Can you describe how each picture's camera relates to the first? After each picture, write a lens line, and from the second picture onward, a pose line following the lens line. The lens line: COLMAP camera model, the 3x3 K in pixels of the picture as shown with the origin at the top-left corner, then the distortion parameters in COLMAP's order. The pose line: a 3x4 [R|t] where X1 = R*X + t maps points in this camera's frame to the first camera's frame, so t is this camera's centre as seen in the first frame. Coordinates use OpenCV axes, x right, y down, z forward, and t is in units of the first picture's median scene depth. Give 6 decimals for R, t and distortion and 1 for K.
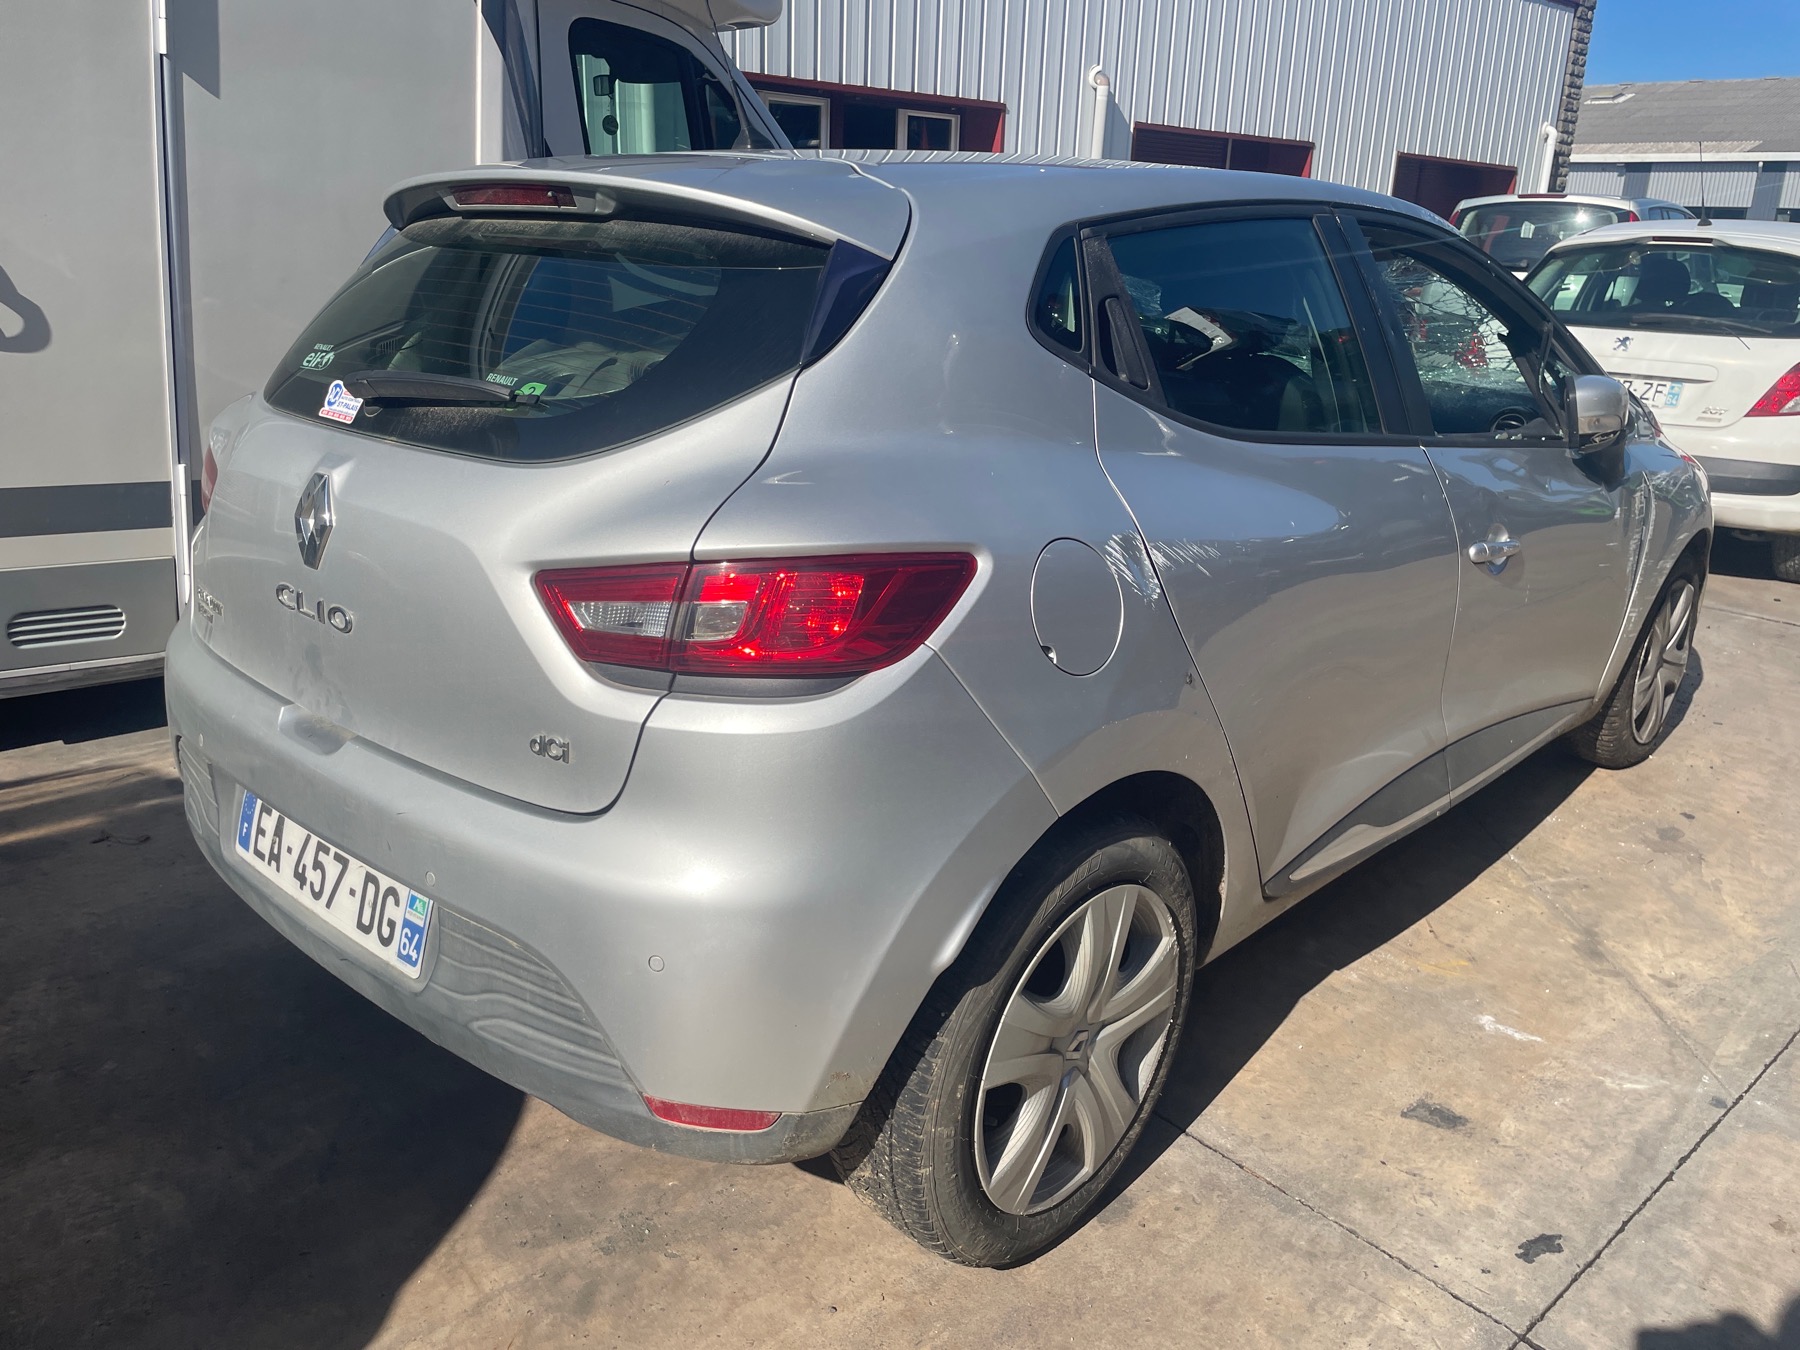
lens RADIAL K [[1383.9, 0, 893.2], [0, 1383.9, 657.1], [0, 0, 1]] dist [0.085032, -0.111767]
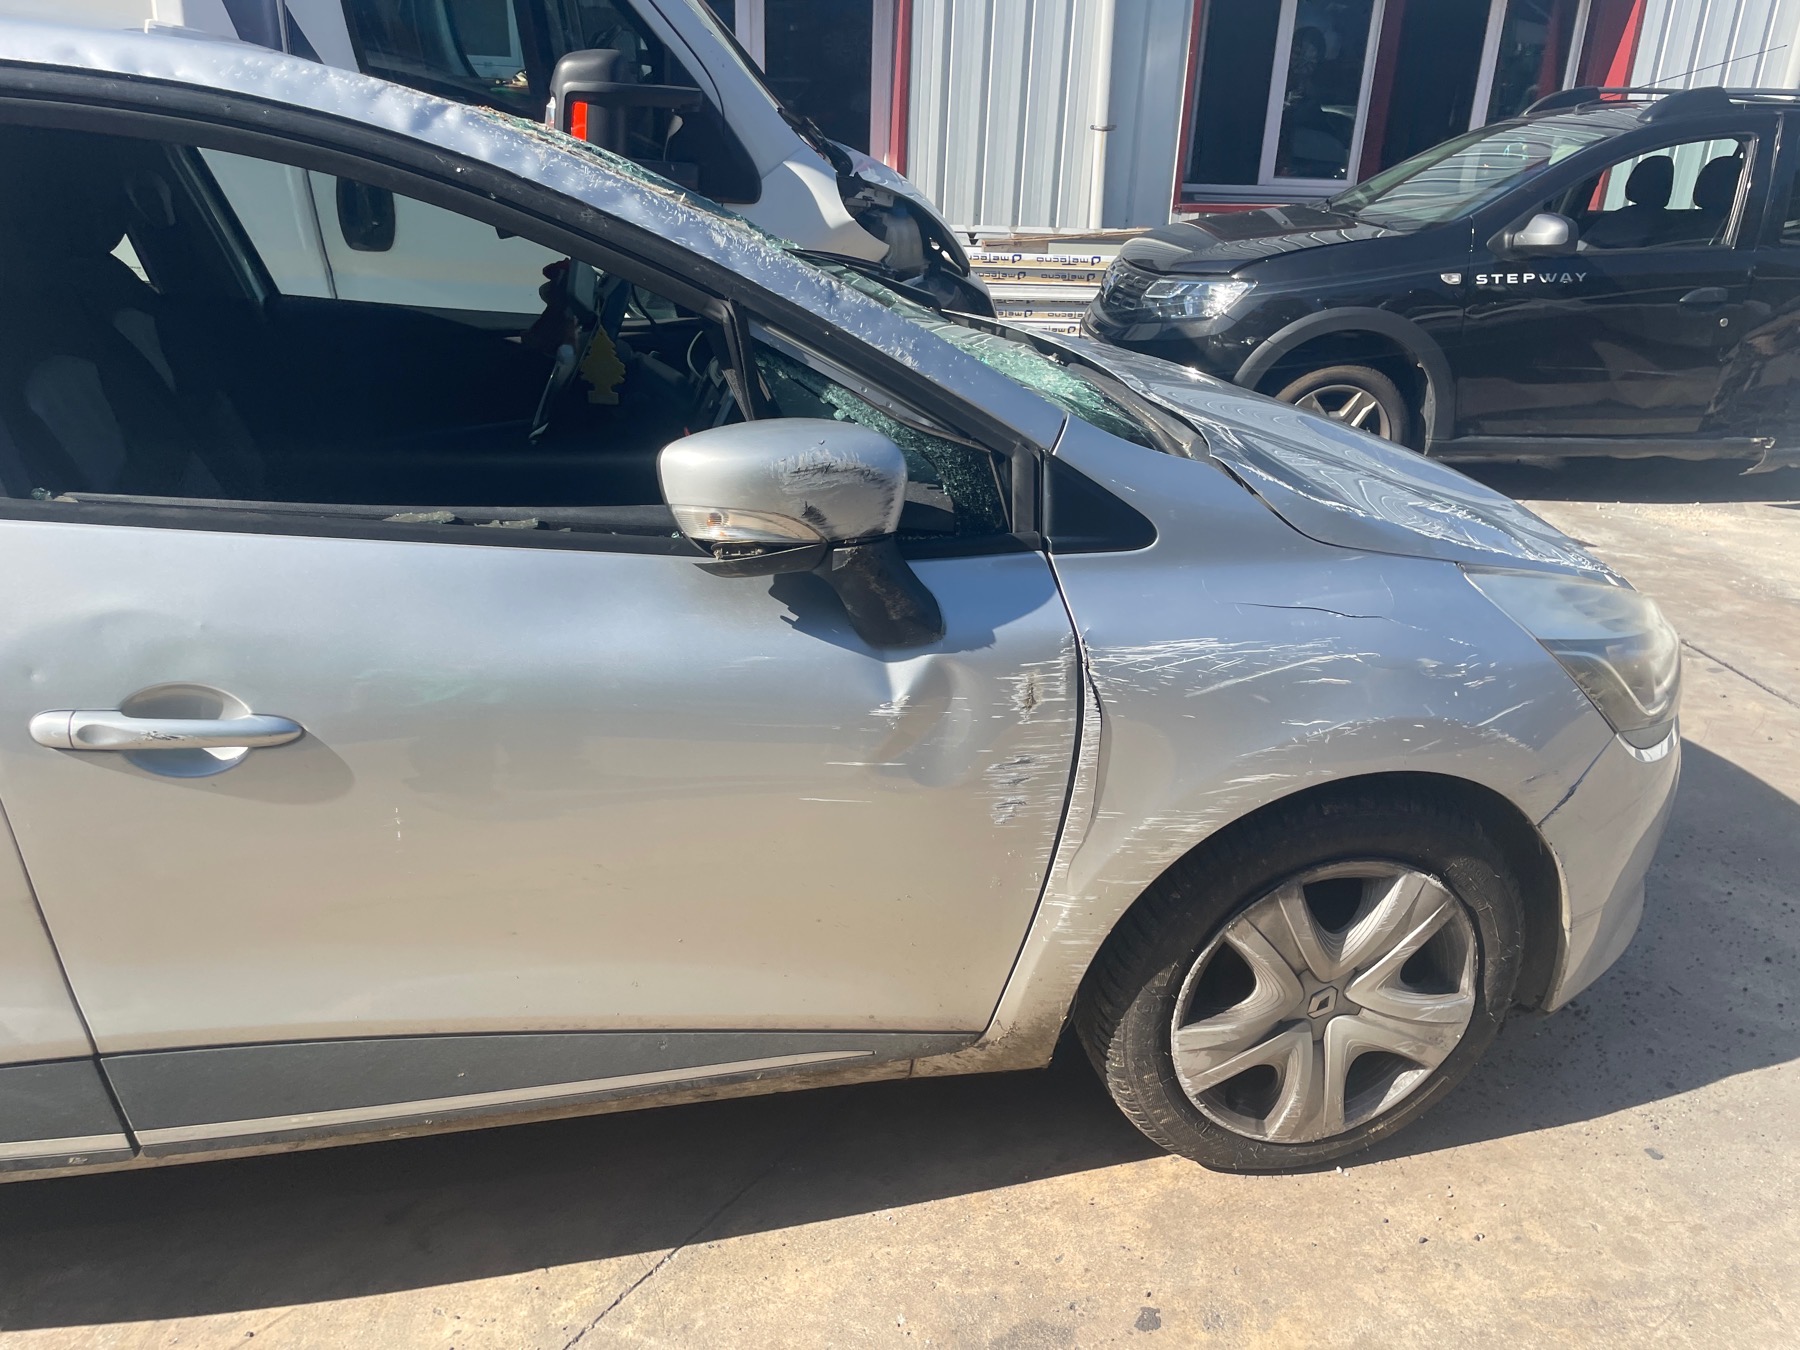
lens RADIAL K [[1369.6, 0, 922.3], [0, 1369.6, 685.2], [0, 0, 1]] dist [0.088173, -0.114263]
pose [[0.834908, 0.213261, -0.507394, 0.774280], [-0.175180, 0.976905, 0.122343, -0.171705], [0.521767, -0.013260, 0.852985, 0.591974]]
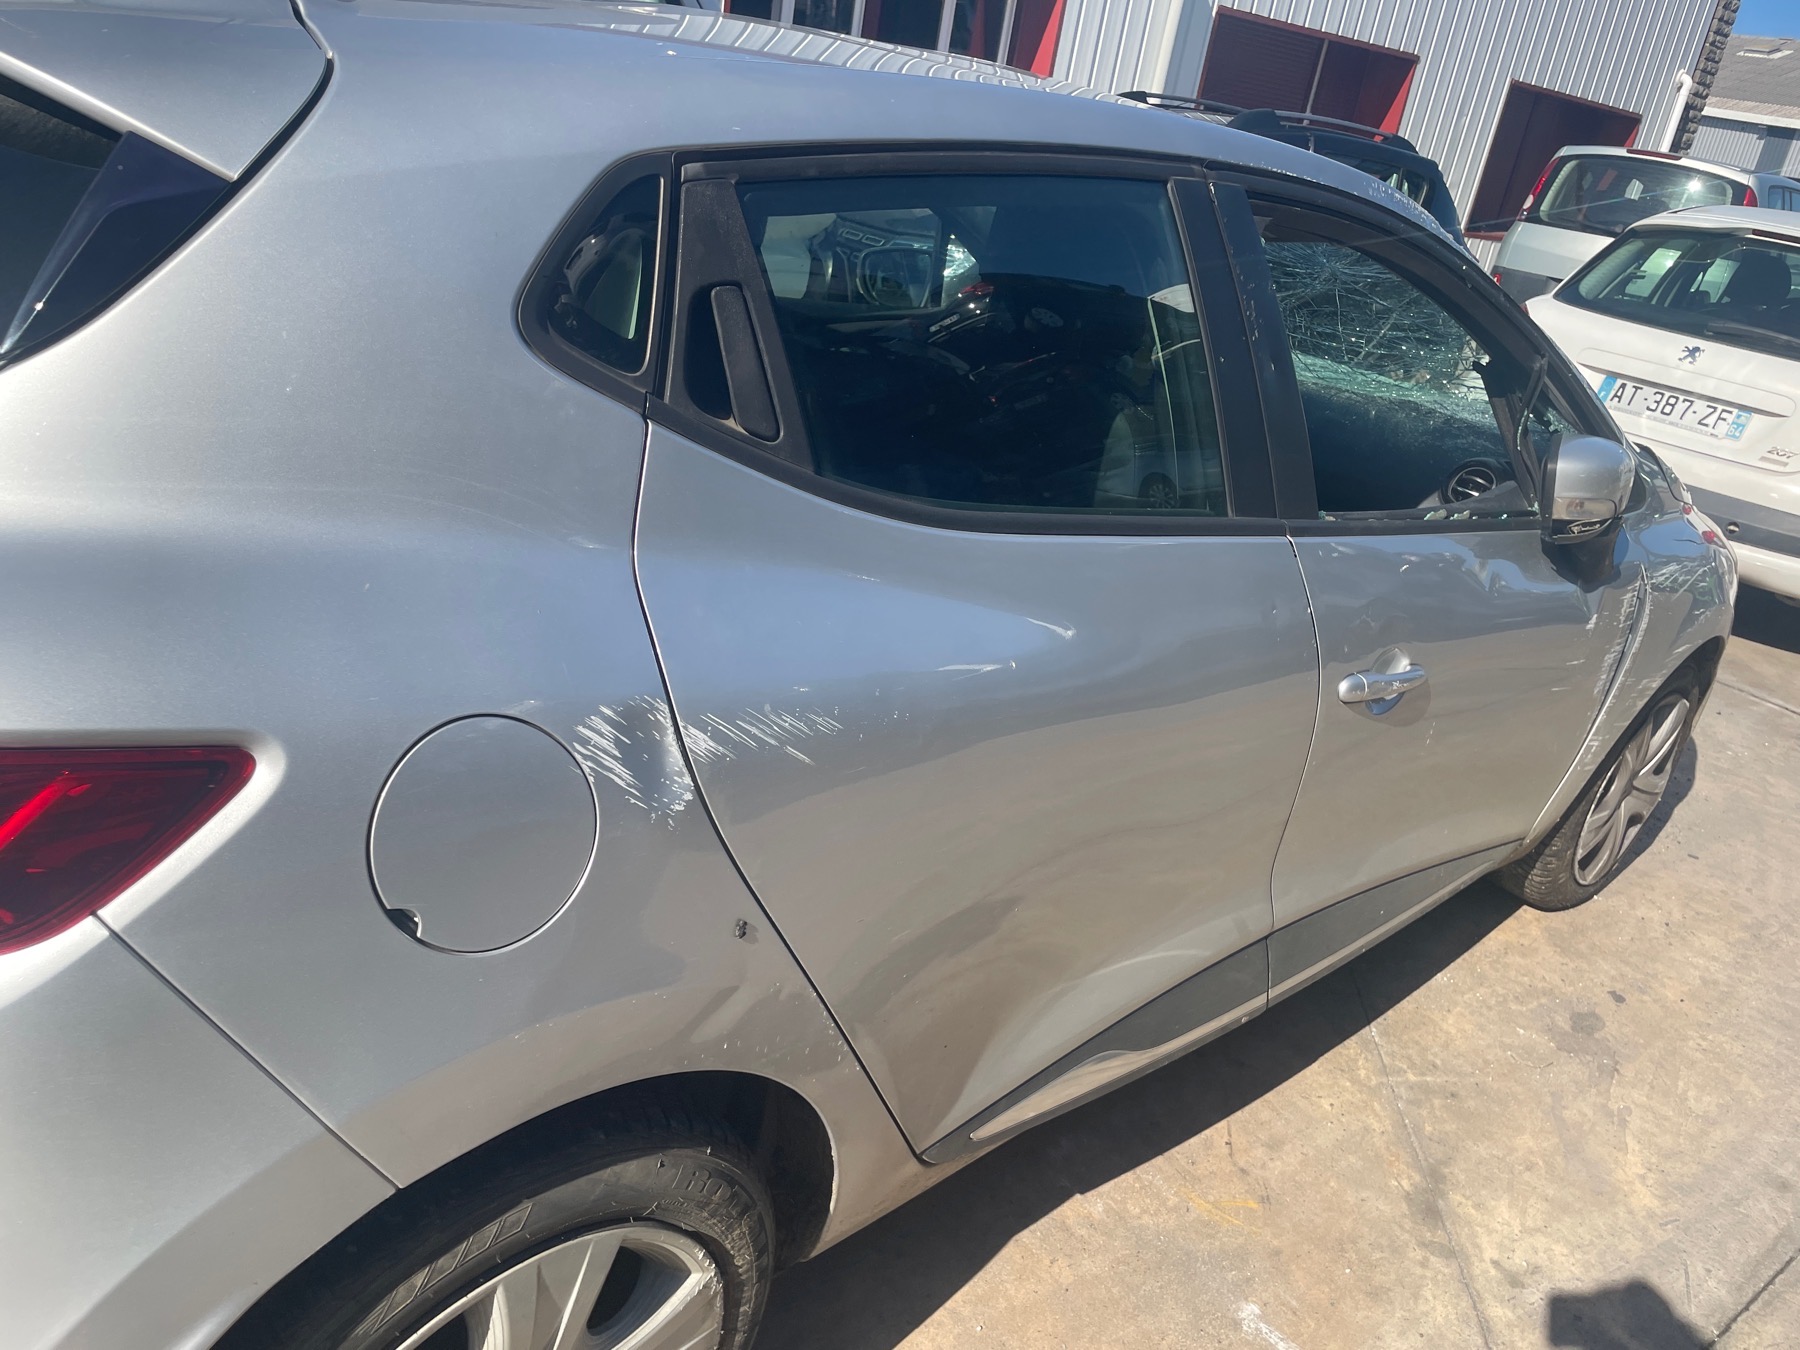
lens RADIAL K [[1385.2, 0, 861.7], [0, 1385.2, 676.8], [0, 0, 1]] dist [0.074986, -0.101654]
pose [[0.988833, 0.145430, -0.032547, 0.157533], [-0.141232, 0.984197, 0.106820, -0.098928], [0.047568, -0.101031, 0.993746, 0.230872]]
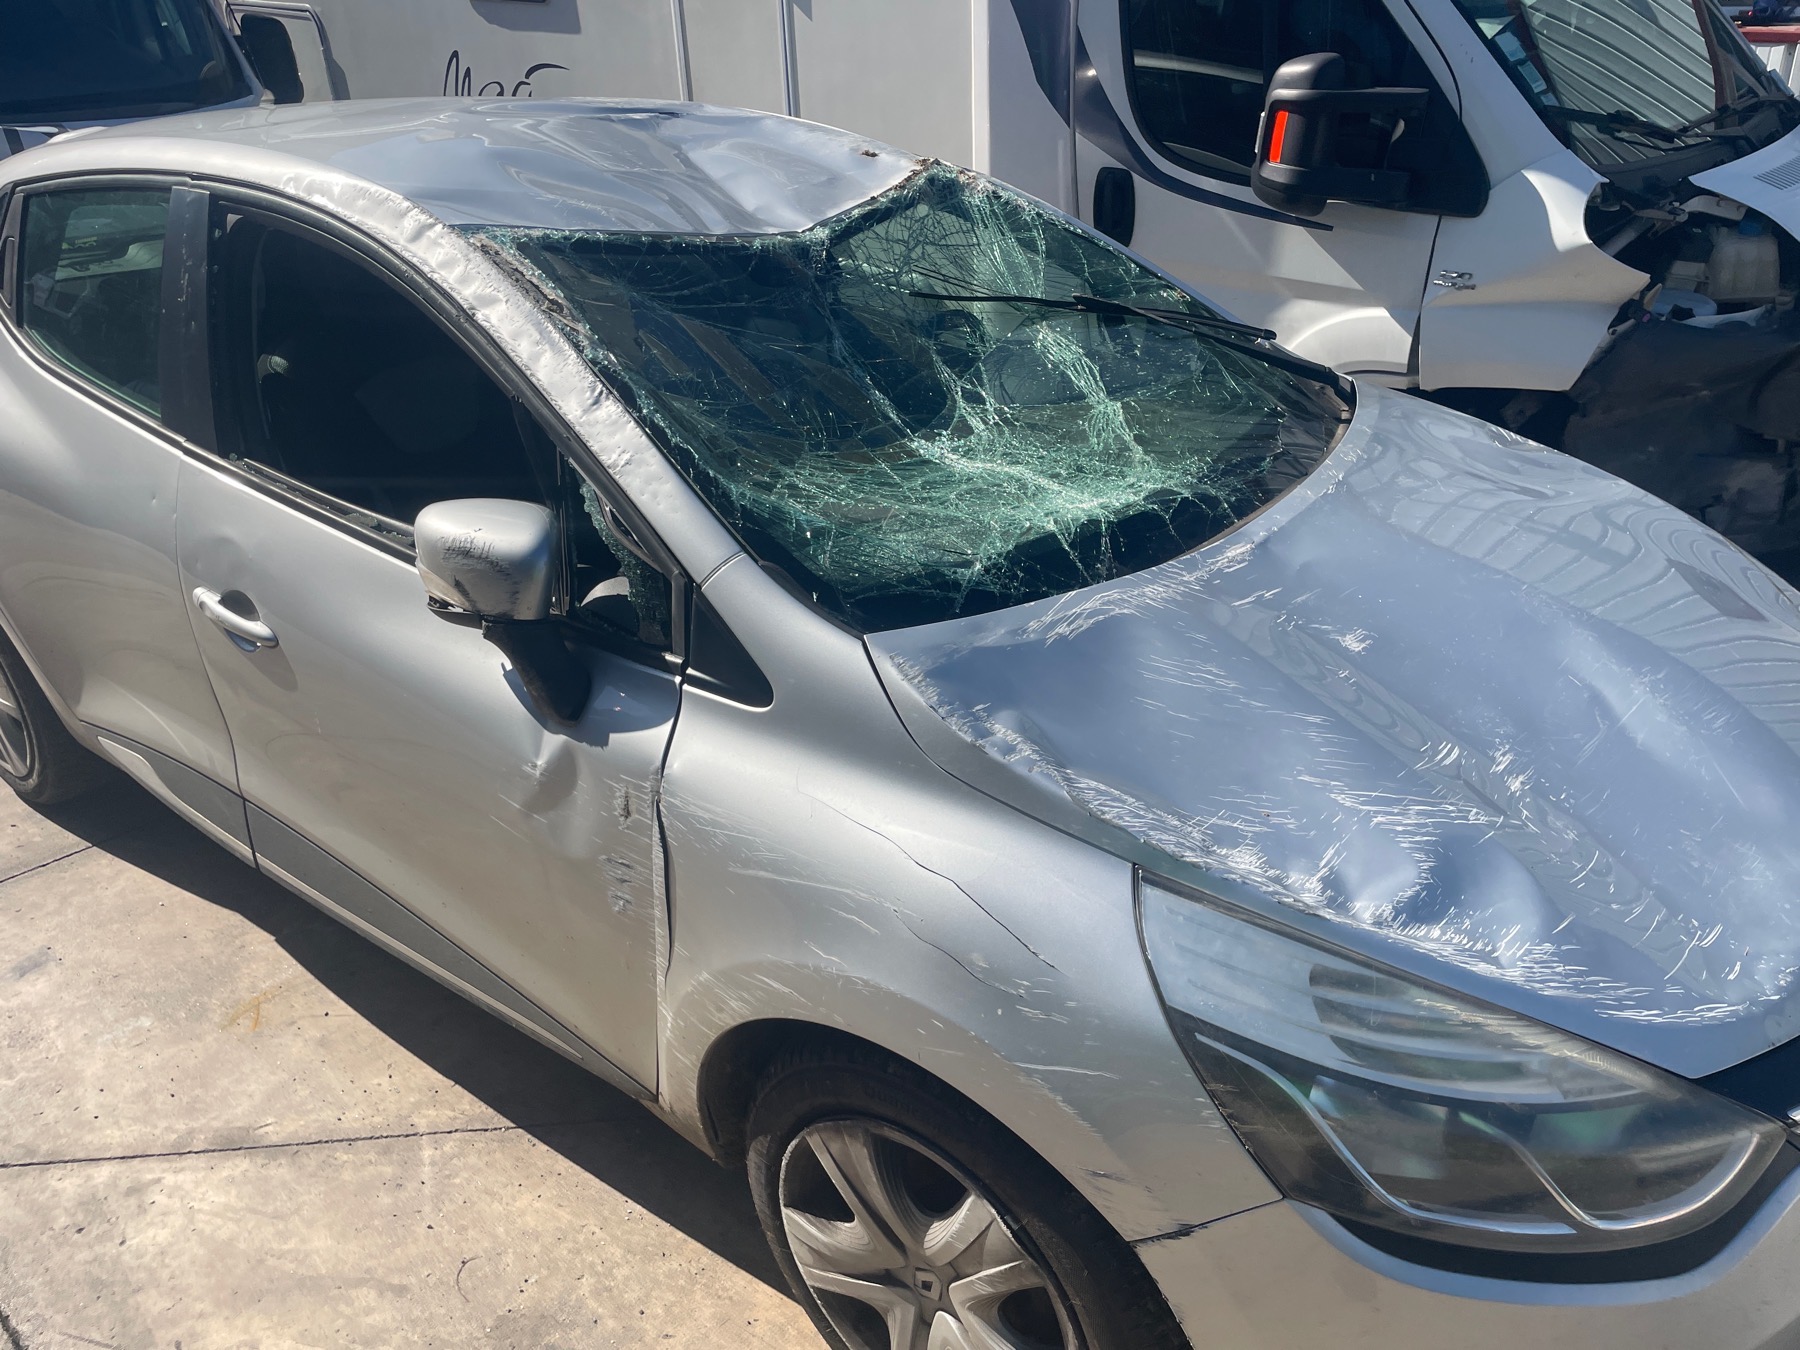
lens RADIAL K [[1369.6, 0, 922.3], [0, 1369.6, 685.2], [0, 0, 1]] dist [0.088173, -0.114263]
pose [[0.075817, 0.410414, -0.908742, 1.016962], [-0.271972, 0.885321, 0.377145, -0.381643], [0.959314, 0.218559, 0.178744, 1.046863]]
